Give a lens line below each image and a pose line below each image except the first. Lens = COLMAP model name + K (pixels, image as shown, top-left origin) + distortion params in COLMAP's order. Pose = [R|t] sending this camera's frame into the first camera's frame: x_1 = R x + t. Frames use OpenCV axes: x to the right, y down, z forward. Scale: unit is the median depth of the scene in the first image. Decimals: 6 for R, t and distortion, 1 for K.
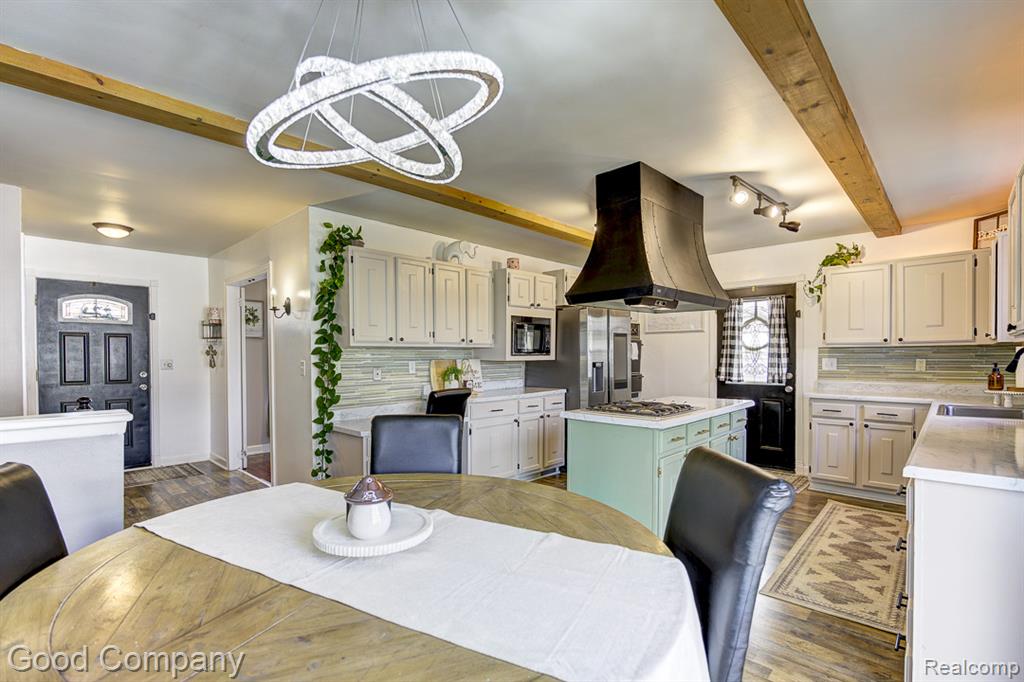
lens RADIAL K [[474.3, 0, 503.3], [0, 474.3, 360.5], [0, 0, 1]] dist [-0.003197, 0.000100]
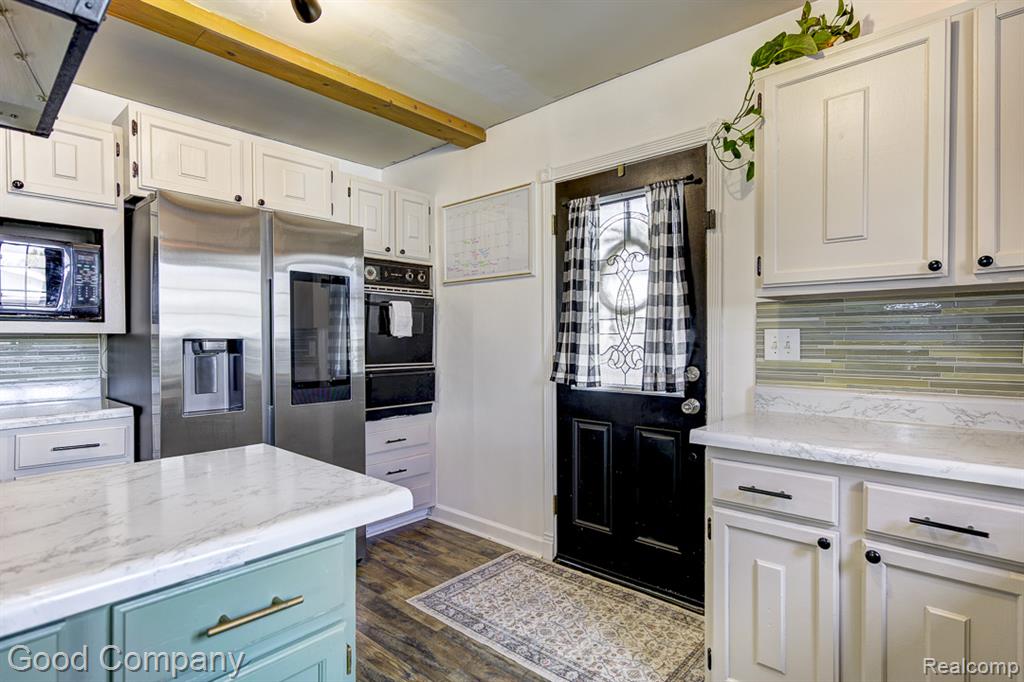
lens RADIAL K [[510.9, 0, 512.7], [0, 510.9, 342.4], [0, 0, 1]] dist [0.007213, 0.000577]
pose [[0.999803, 0.001495, 0.019785, 0.439331], [-0.001332, 0.999965, -0.008257, 0.009105], [-0.019796, 0.008229, 0.999770, 0.561172]]
